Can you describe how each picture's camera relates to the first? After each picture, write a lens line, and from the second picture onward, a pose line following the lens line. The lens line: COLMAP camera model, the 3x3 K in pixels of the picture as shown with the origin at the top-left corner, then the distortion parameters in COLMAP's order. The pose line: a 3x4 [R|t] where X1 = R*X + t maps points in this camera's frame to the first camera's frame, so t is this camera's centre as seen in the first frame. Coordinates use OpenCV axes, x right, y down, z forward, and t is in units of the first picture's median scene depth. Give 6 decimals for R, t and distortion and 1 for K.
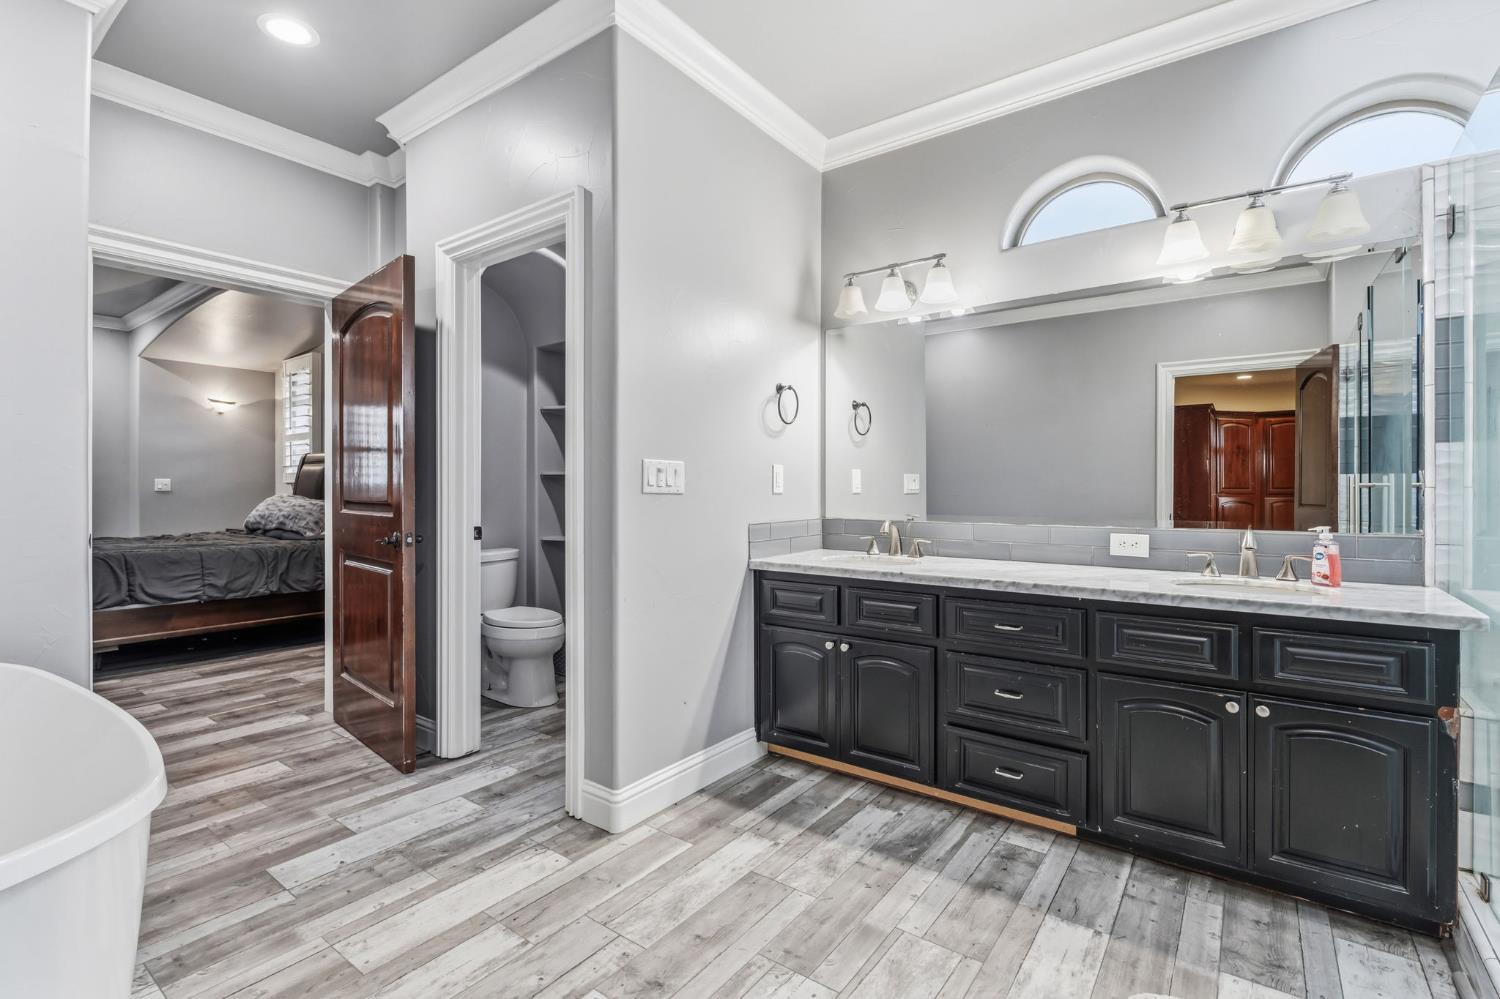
lens RADIAL K [[689.0, 0, 745.9], [0, 689.0, 493.1], [0, 0, 1]] dist [-0.001596, -0.000580]
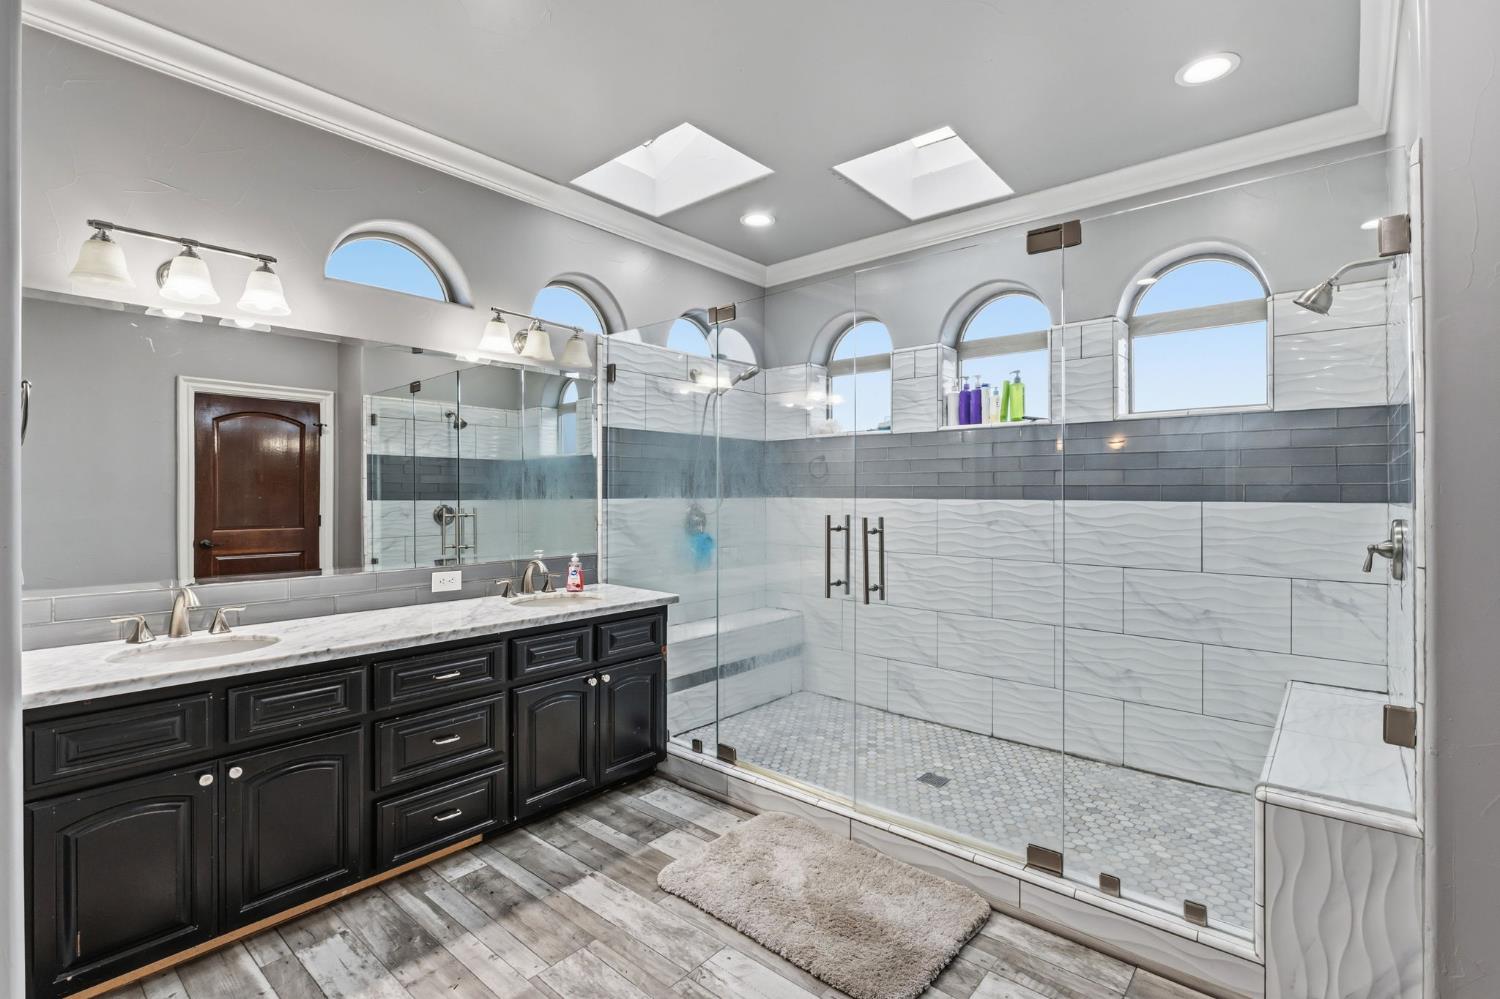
lens RADIAL K [[689.0, 0, 745.9], [0, 689.0, 493.1], [0, 0, 1]] dist [-0.001596, -0.000580]
pose [[0.071600, -0.000951, 0.997433, -0.670176], [0.003595, 0.999993, 0.000695, -0.085771], [-0.997427, 0.003536, 0.071603, 0.504888]]
